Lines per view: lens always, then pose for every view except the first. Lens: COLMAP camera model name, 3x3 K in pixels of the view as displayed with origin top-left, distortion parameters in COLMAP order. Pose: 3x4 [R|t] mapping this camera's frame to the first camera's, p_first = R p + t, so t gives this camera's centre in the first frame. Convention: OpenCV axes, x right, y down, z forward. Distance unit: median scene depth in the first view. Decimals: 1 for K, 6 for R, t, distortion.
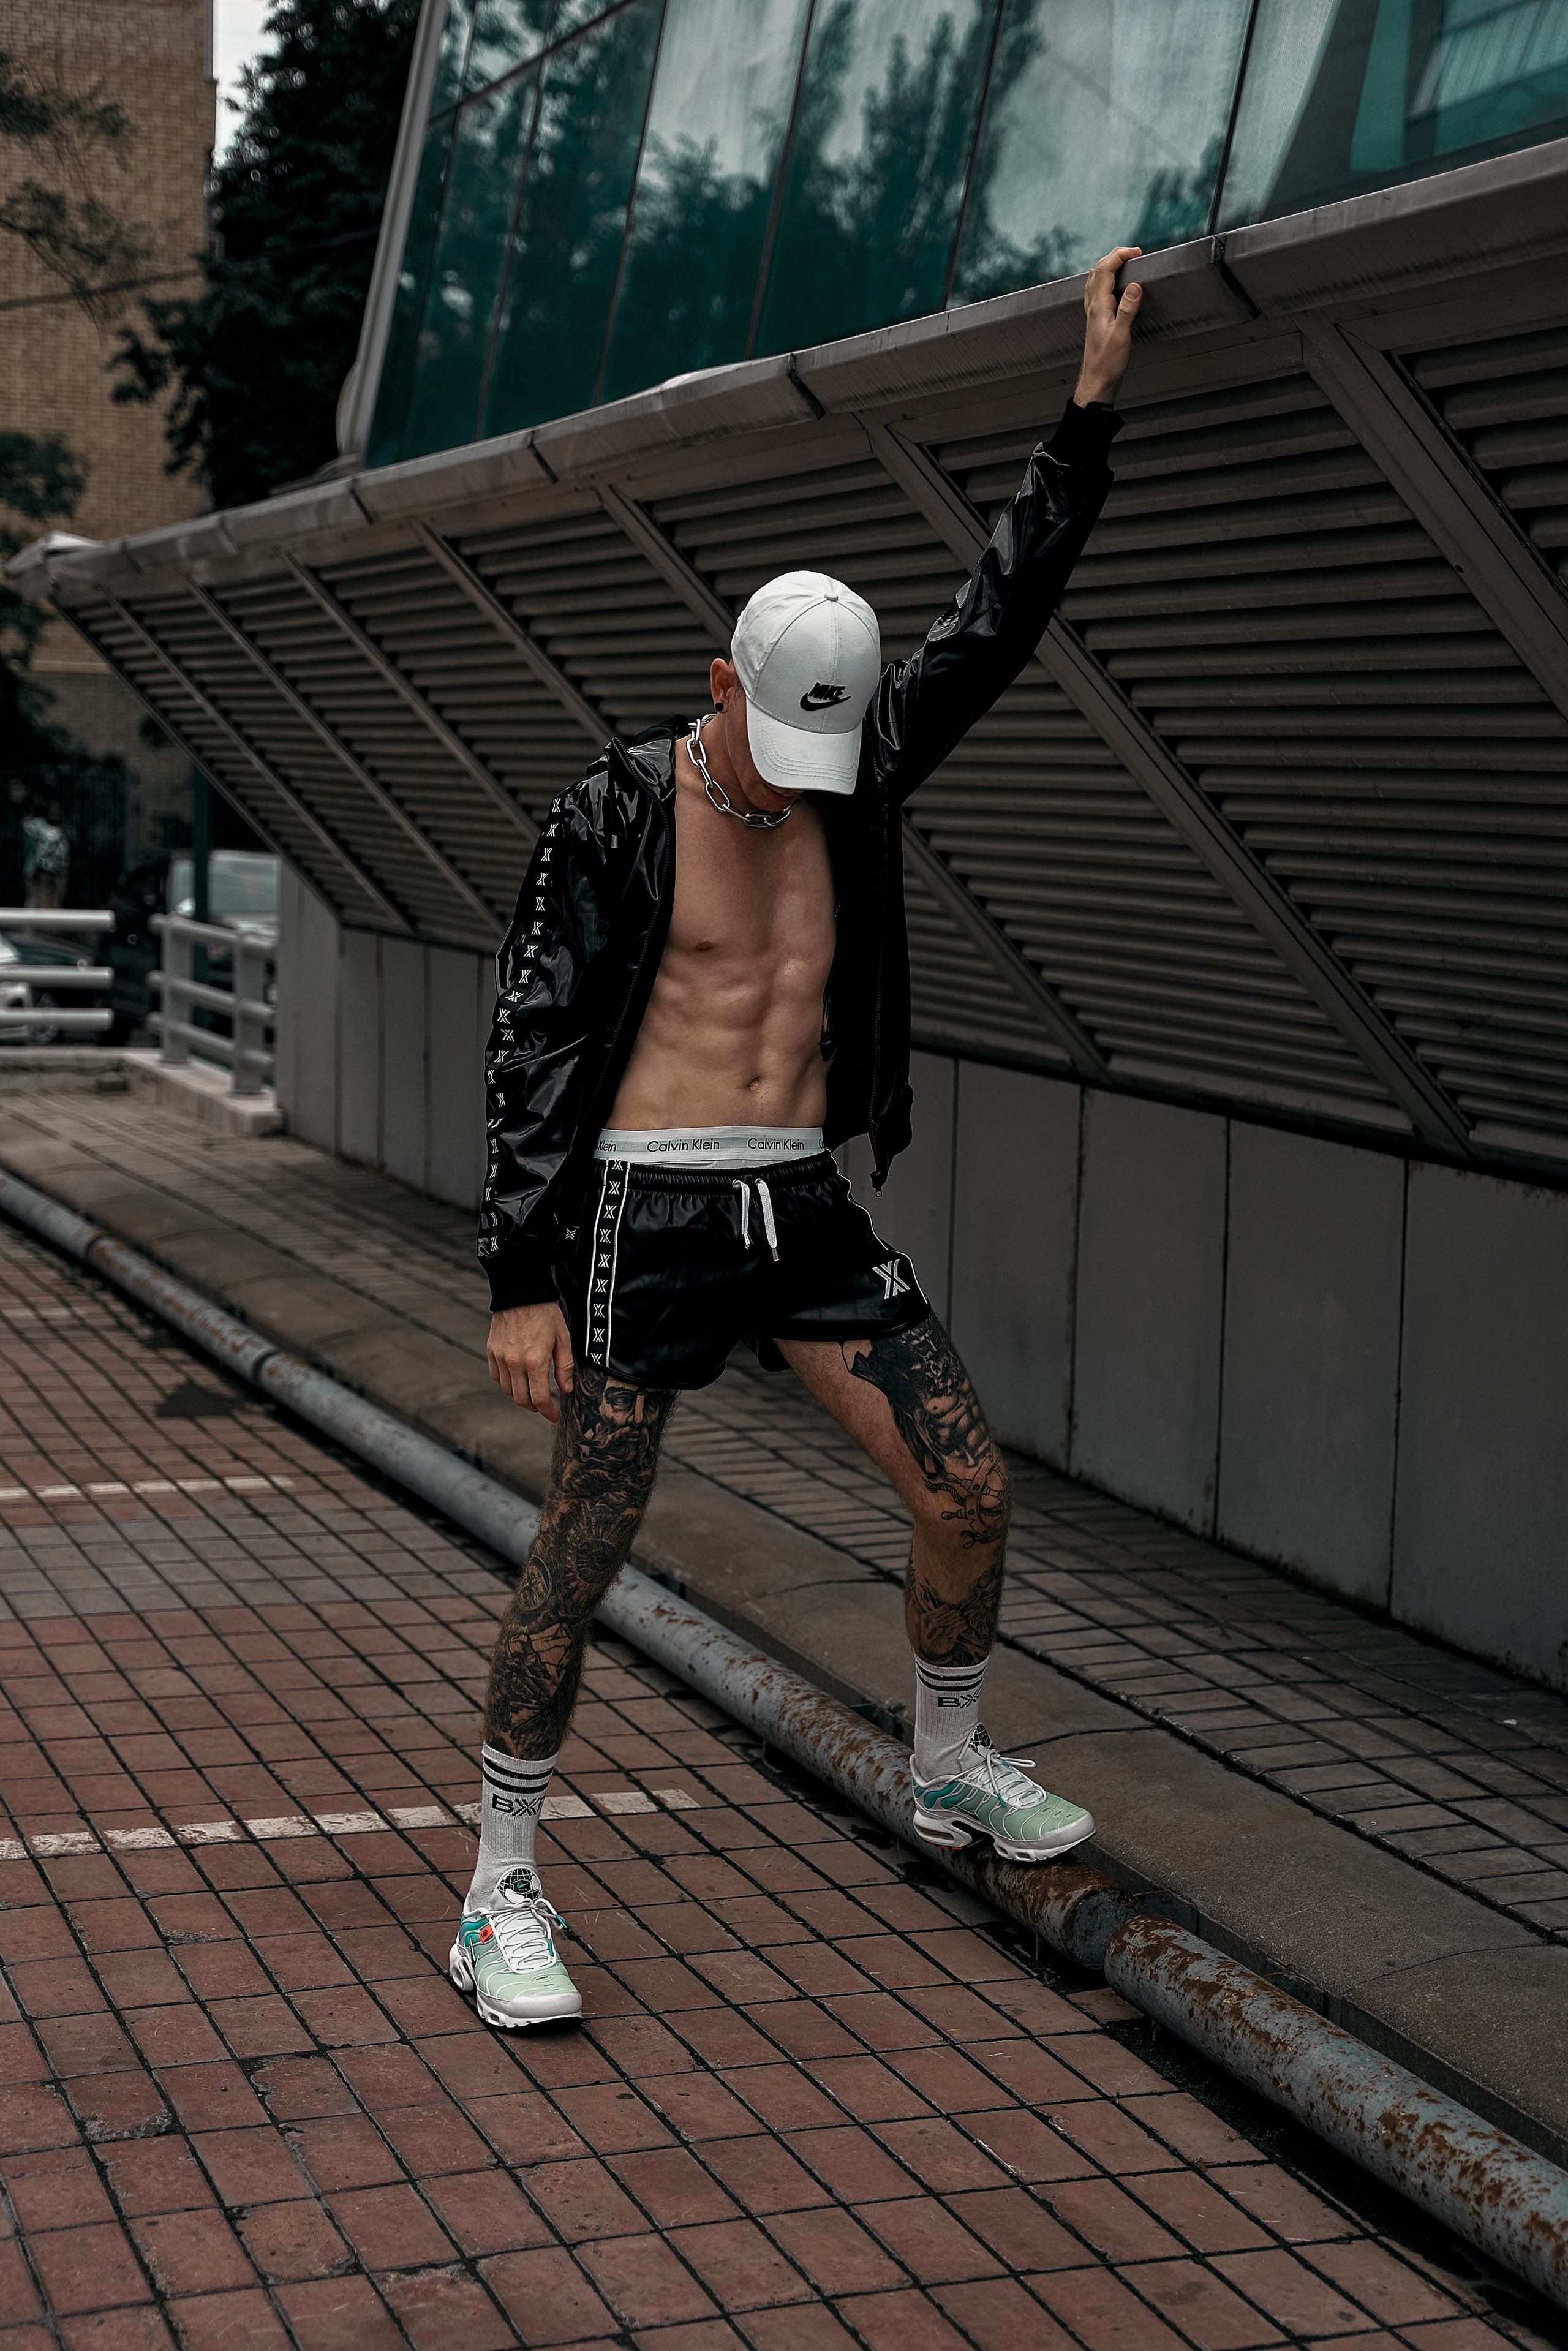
lens RADIAL K [[3452.3, 0, 784.0], [0, 3452.3, 1175.5], [0, 0, 1]] dist [0.068974, 0.219916]
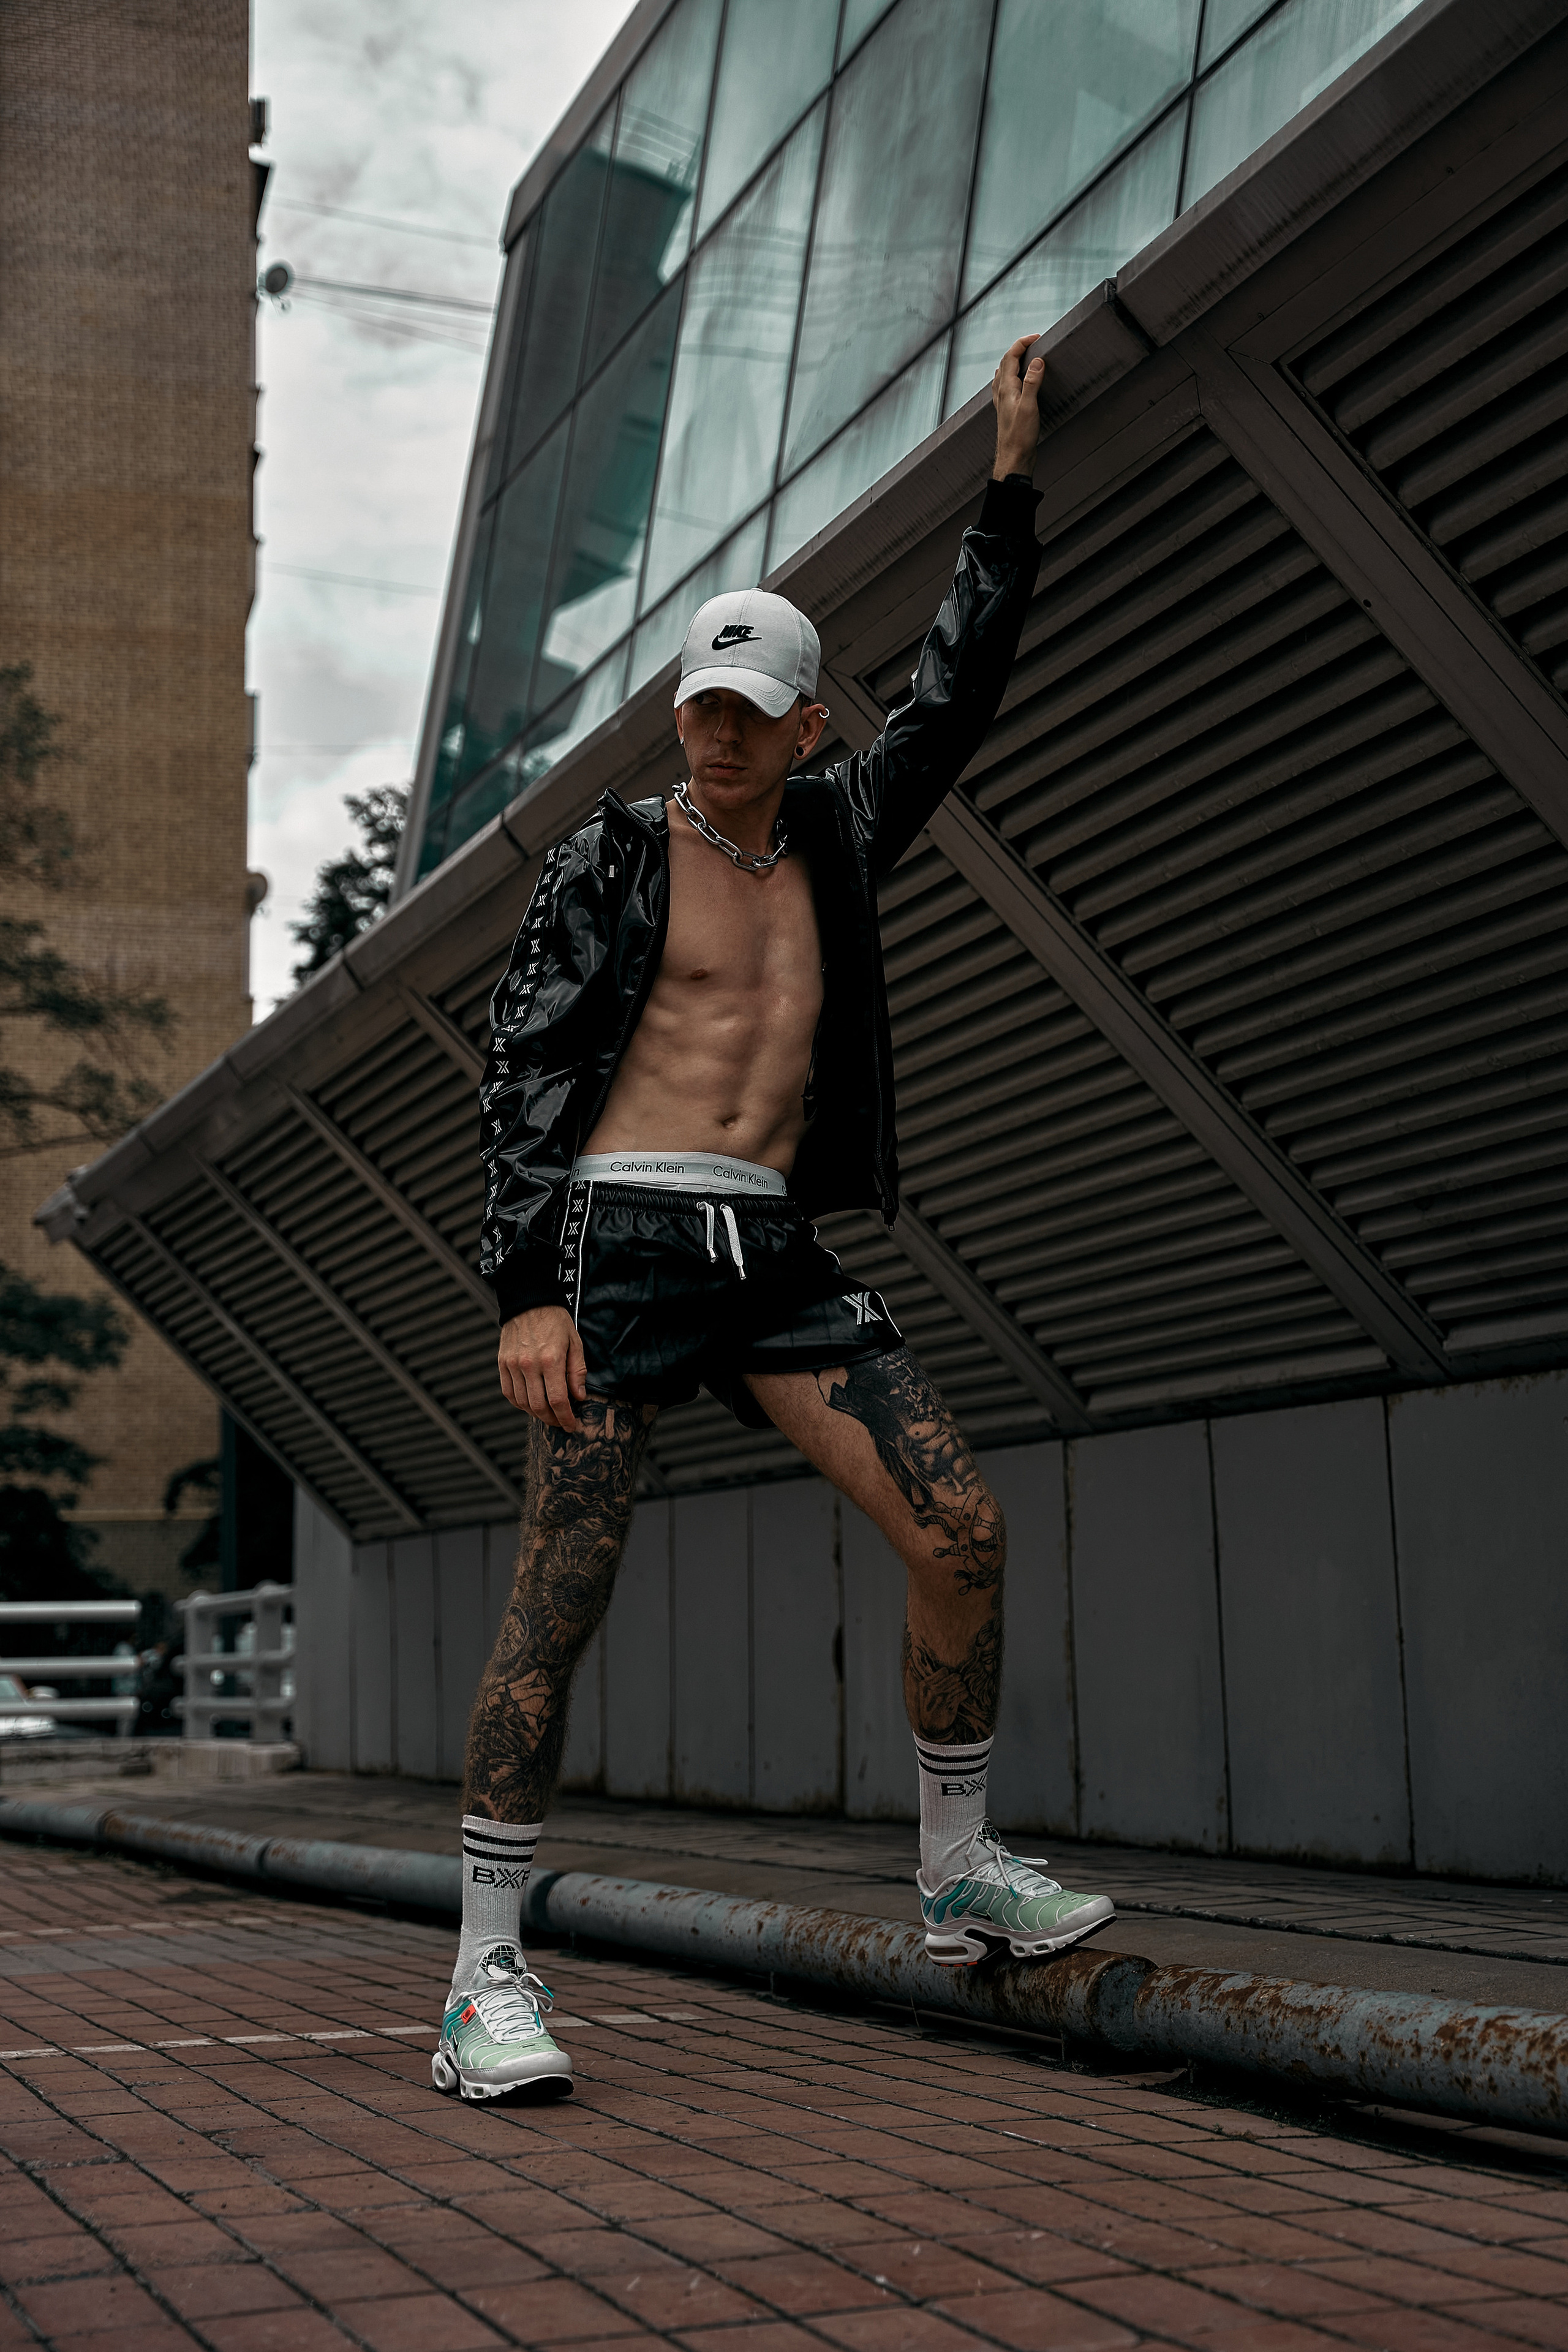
lens RADIAL K [[3241.6, 0, 784.0], [0, 3241.6, 1176.0], [0, 0, 1]] dist [0.020954, 0.469407]
pose [[0.998728, -0.050240, 0.004366, 0.005737], [0.049656, 0.964598, -0.259008, 0.213501], [0.008801, 0.258895, 0.965865, 0.088242]]
